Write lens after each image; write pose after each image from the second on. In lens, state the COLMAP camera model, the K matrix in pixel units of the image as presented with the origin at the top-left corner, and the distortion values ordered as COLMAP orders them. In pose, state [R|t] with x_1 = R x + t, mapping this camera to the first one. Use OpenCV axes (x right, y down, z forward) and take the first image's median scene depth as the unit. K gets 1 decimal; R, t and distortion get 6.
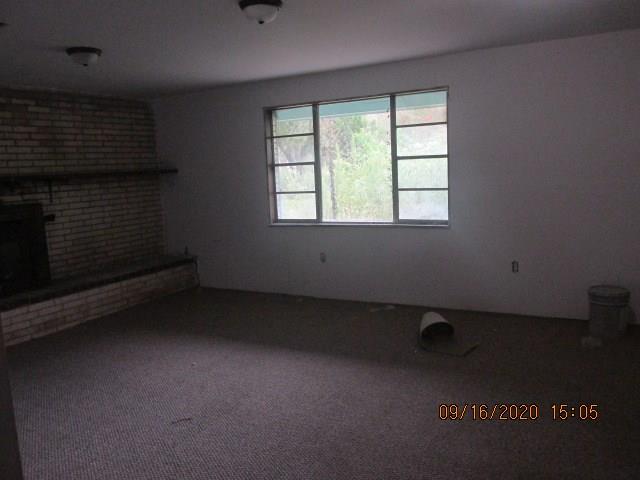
lens RADIAL K [[531.1, 0, 319.7], [0, 531.1, 241.0], [0, 0, 1]] dist [-0.018561, -0.016405]
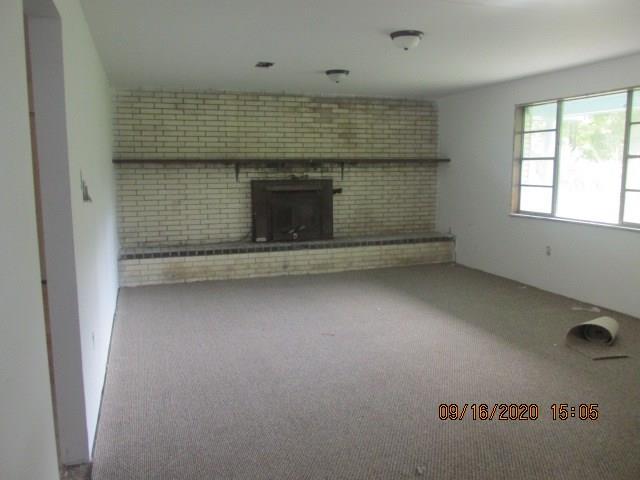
lens RADIAL K [[531.1, 0, 320.5], [0, 531.1, 238.5], [0, 0, 1]] dist [-0.018561, -0.016405]
pose [[0.748053, 0.135586, -0.649640, 0.339594], [-0.123209, 0.990263, 0.064803, -0.004700], [0.652101, 0.031565, 0.757475, -0.059146]]
